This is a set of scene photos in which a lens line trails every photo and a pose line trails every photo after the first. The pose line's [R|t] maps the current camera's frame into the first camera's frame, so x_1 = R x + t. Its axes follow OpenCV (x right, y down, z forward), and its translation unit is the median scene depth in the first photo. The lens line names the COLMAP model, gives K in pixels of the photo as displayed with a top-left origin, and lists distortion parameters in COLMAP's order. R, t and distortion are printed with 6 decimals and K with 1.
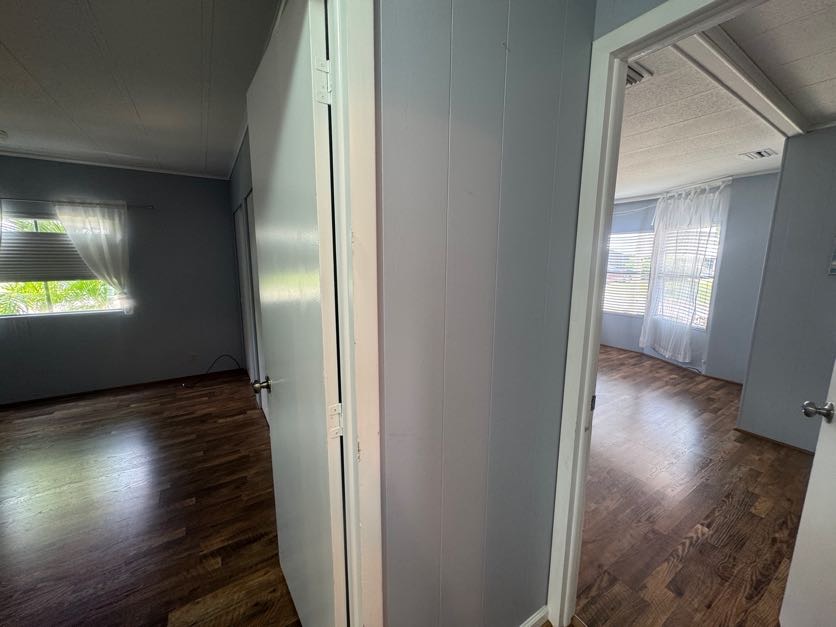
lens RADIAL K [[333.9, 0, 418.0], [0, 333.9, 313.5], [0, 0, 1]] dist [-0.002096, 0.000588]
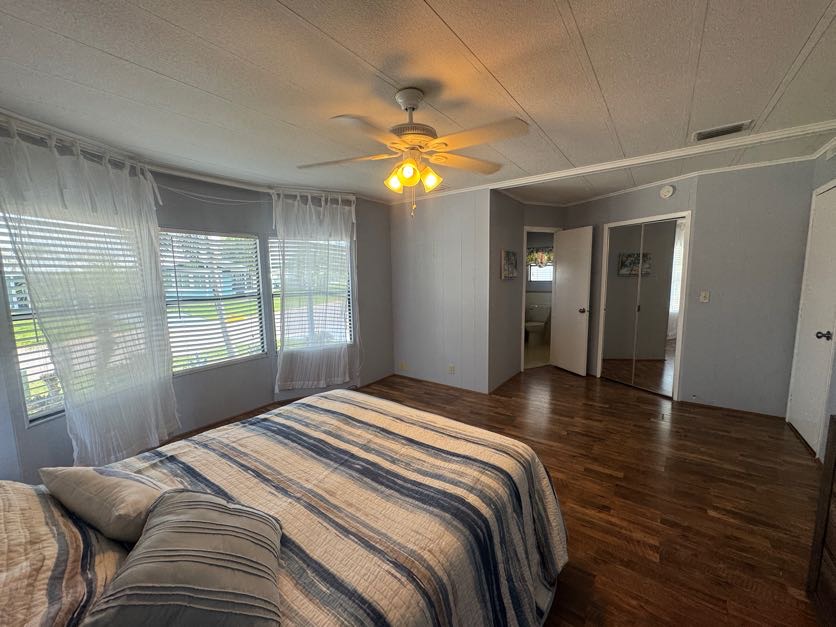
lens RADIAL K [[333.9, 0, 418.0], [0, 333.9, 313.5], [0, 0, 1]] dist [-0.002096, 0.000588]
pose [[-0.353566, -0.106650, 0.929310, -0.124960], [0.171455, 0.969259, 0.176467, -0.185787], [-0.919562, 0.221727, -0.324411, 1.150599]]
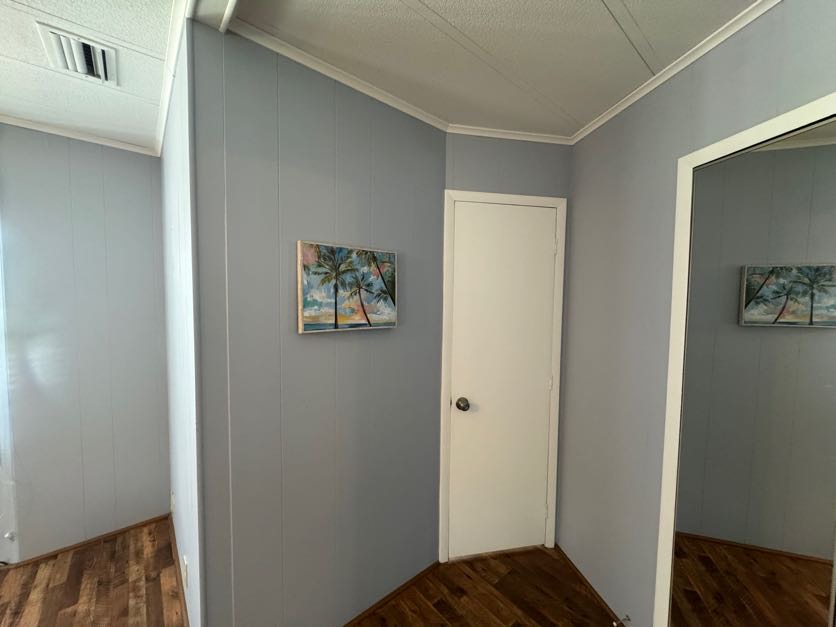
lens RADIAL K [[333.9, 0, 418.0], [0, 333.9, 313.5], [0, 0, 1]] dist [-0.002096, 0.000588]
pose [[-0.130544, -0.055668, 0.989878, 0.391453], [0.153558, 0.985239, 0.075658, -0.092328], [-0.979479, 0.161880, -0.120069, 0.505755]]
